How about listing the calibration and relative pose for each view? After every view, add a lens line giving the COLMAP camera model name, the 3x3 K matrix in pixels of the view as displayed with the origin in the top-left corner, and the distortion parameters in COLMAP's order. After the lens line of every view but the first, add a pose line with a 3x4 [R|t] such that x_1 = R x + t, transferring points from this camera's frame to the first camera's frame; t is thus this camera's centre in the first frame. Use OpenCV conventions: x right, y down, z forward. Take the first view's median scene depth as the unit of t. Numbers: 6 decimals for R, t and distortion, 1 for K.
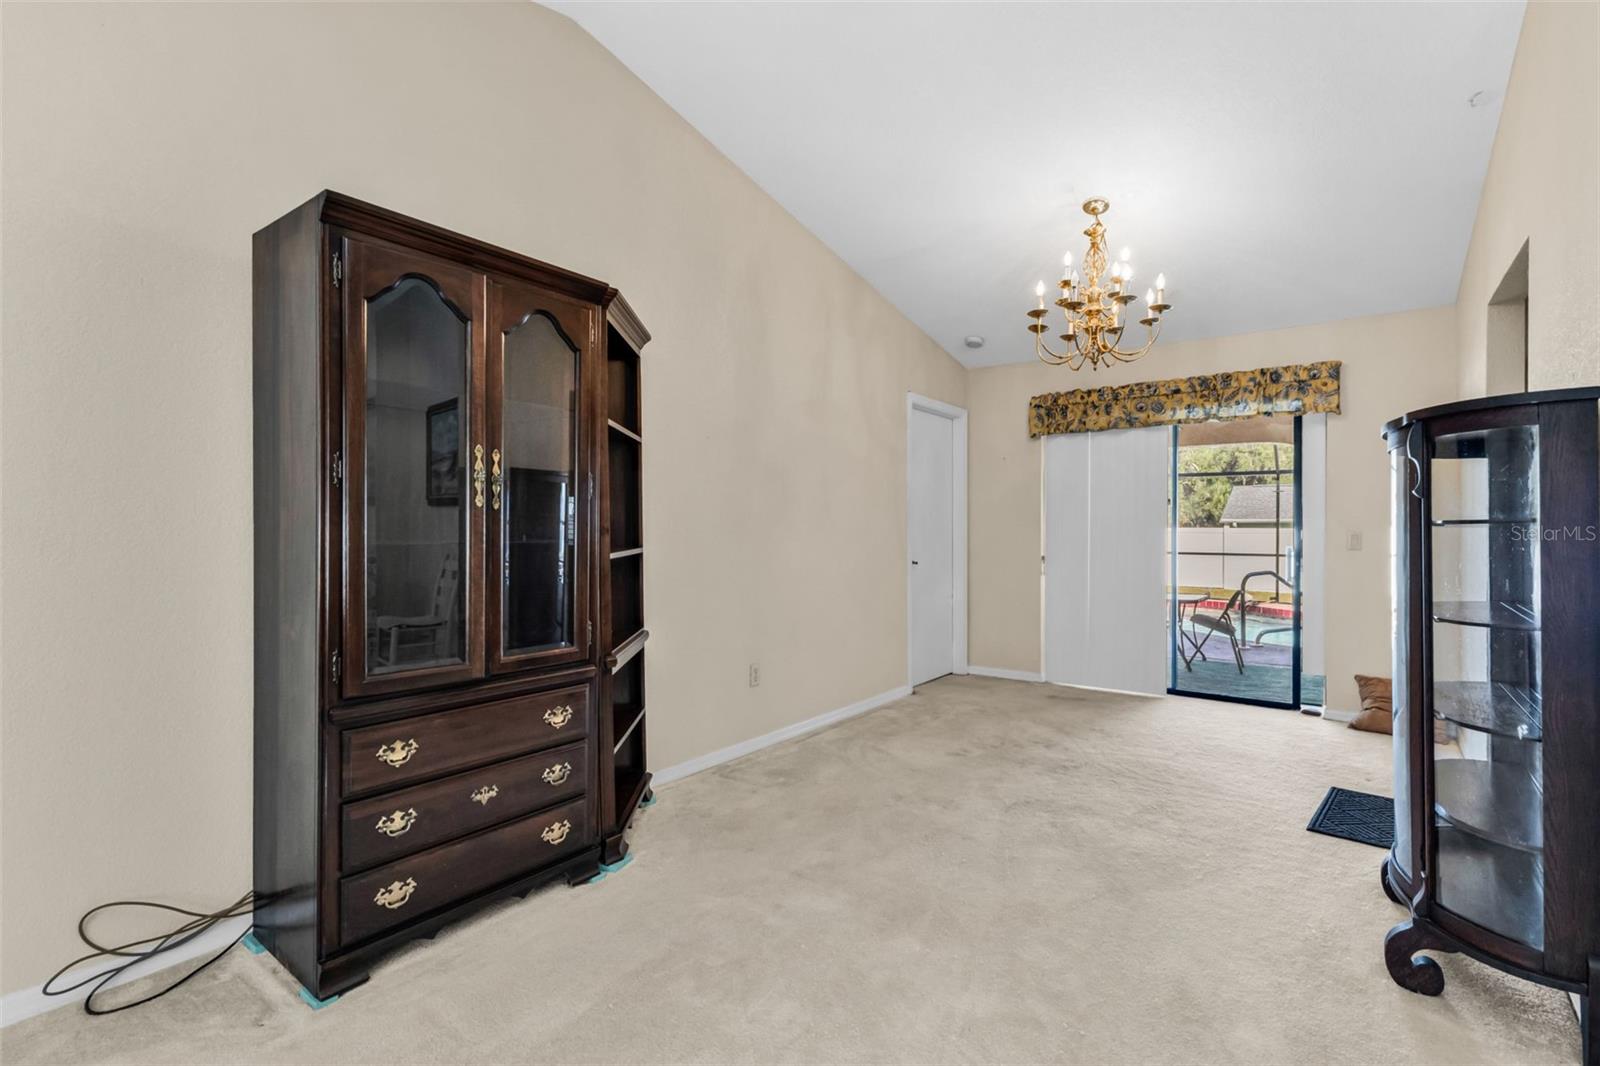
lens RADIAL K [[675.4, 0, 852.5], [0, 675.4, 530.2], [0, 0, 1]] dist [0.000818, -0.000384]
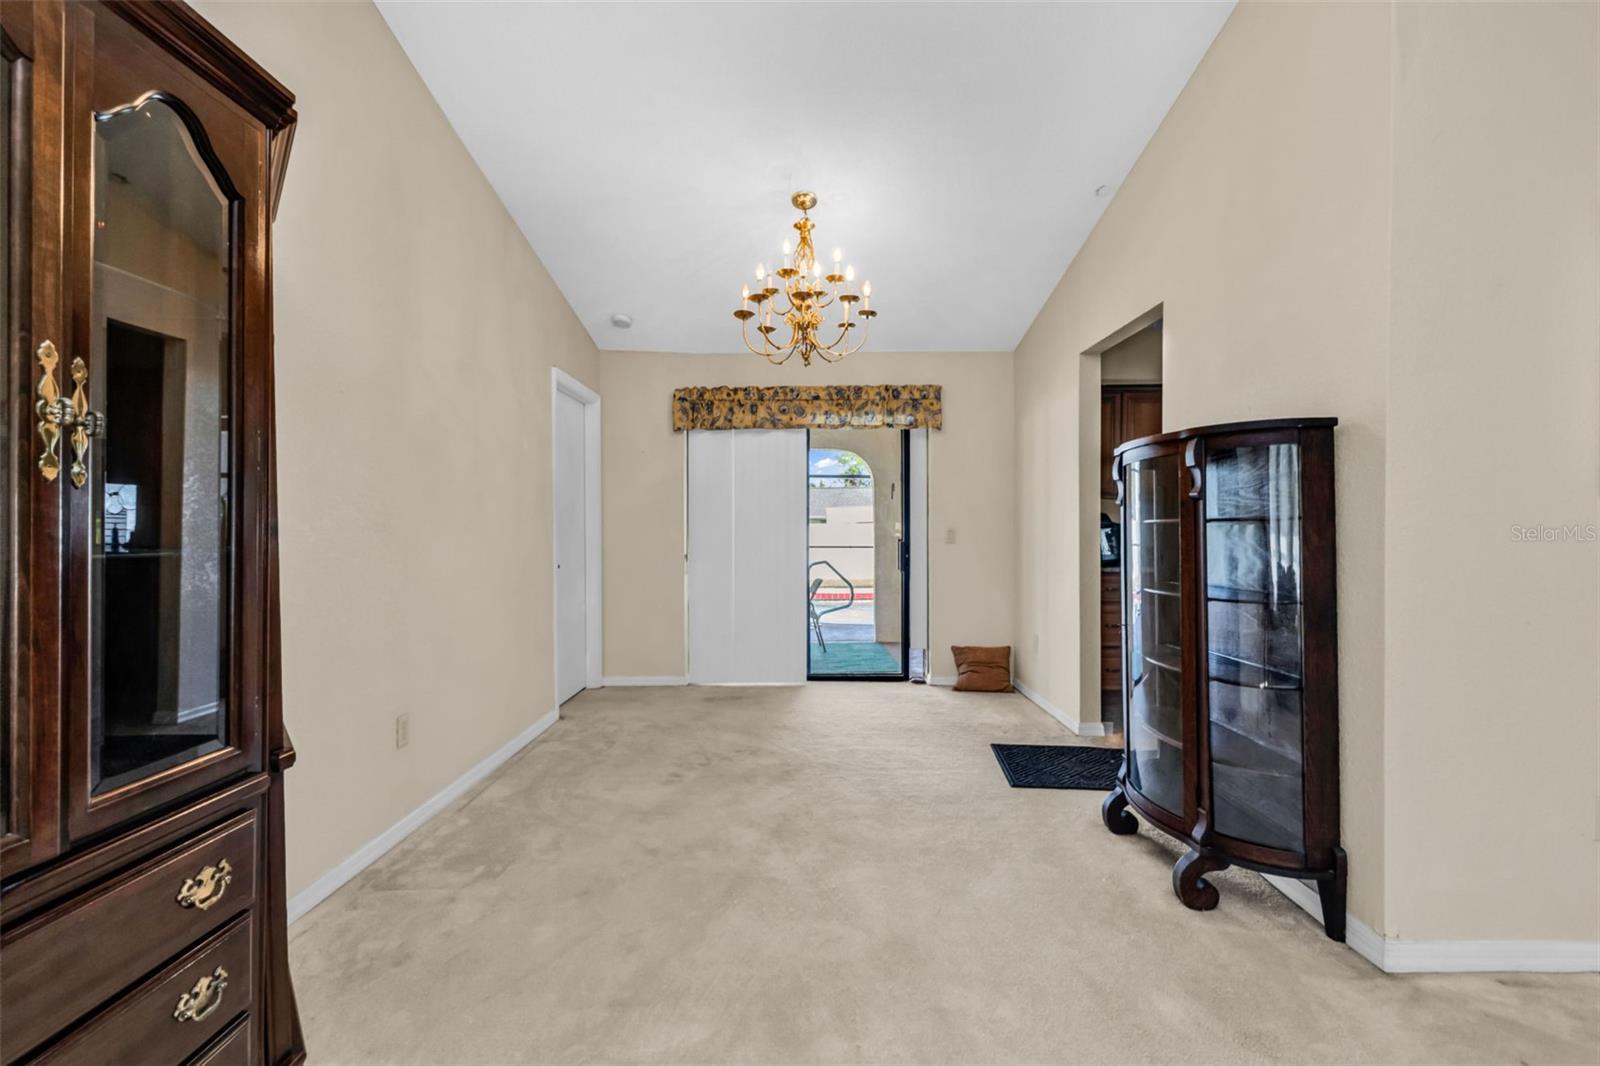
lens RADIAL K [[675.4, 0, 804.1], [0, 675.4, 528.3], [0, 0, 1]] dist [0.000818, -0.000384]
pose [[0.835099, -0.003357, 0.550090, -0.177079], [0.002887, 0.999994, 0.001720, -0.000343], [-0.550093, 0.000151, 0.835104, 0.162448]]
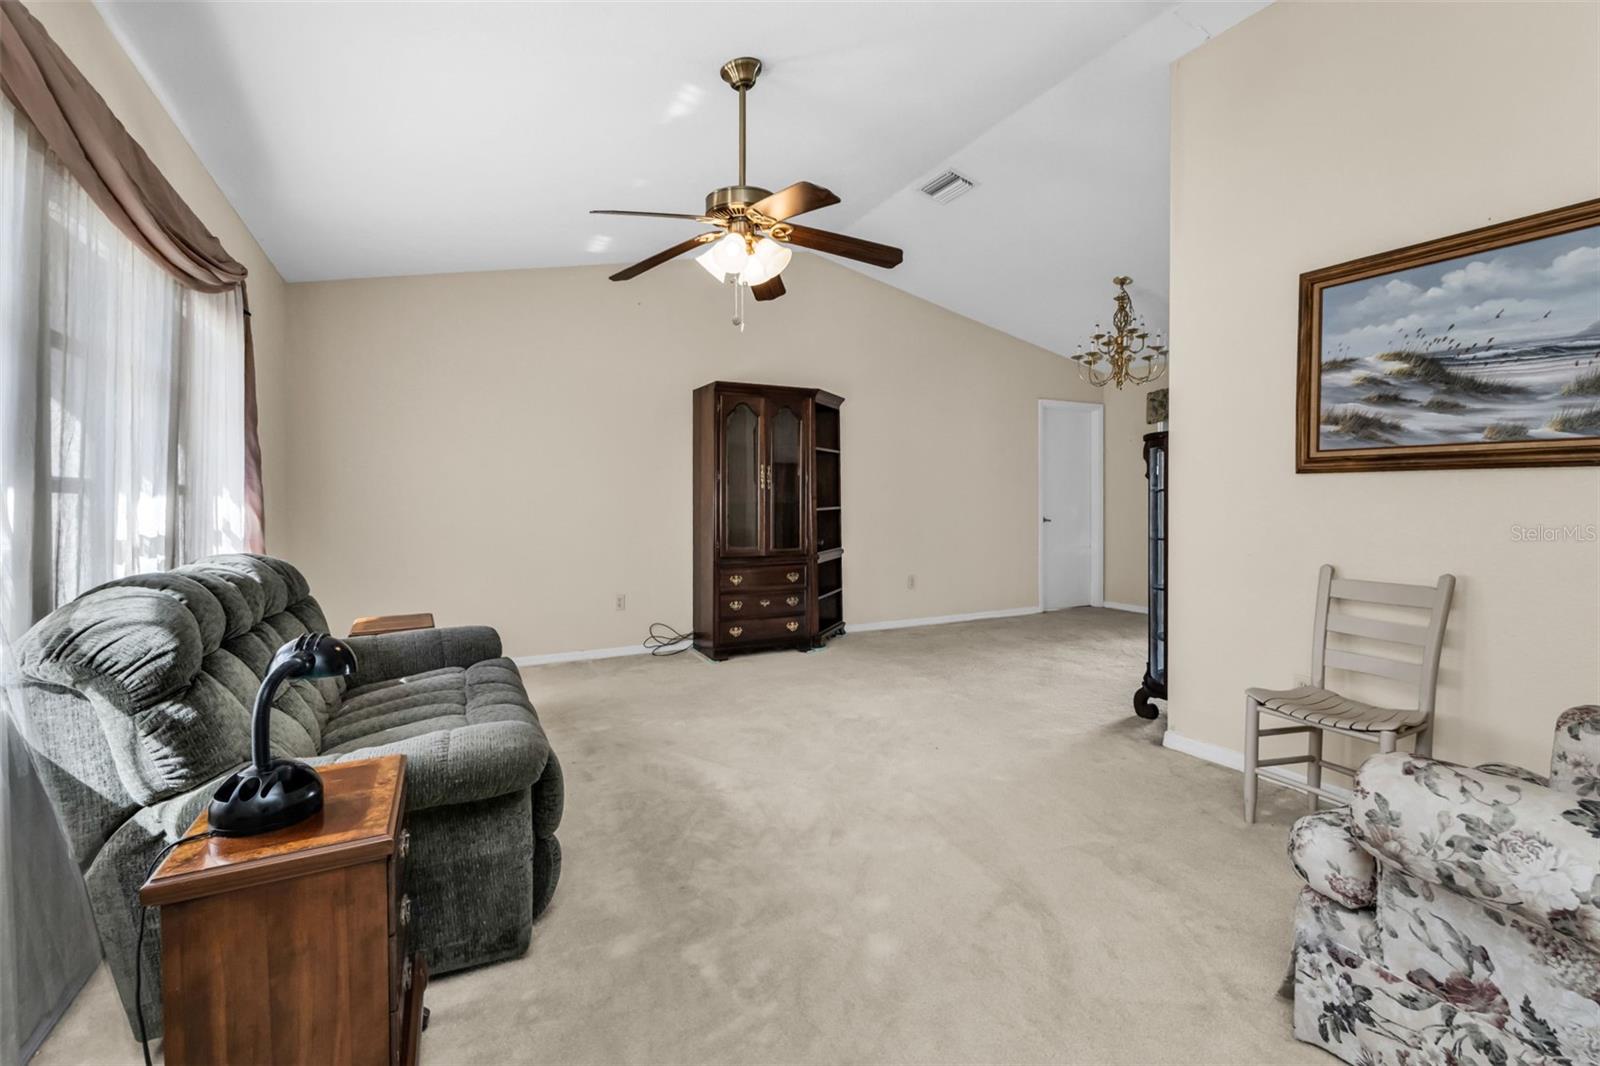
lens RADIAL K [[675.4, 0, 808.7], [0, 675.4, 497.2], [0, 0, 1]] dist [0.000818, -0.000384]
pose [[0.876525, -0.008566, -0.481280, 0.496518], [0.006408, 0.999961, -0.006125, 0.008241], [0.481314, 0.002285, 0.876545, -0.689967]]
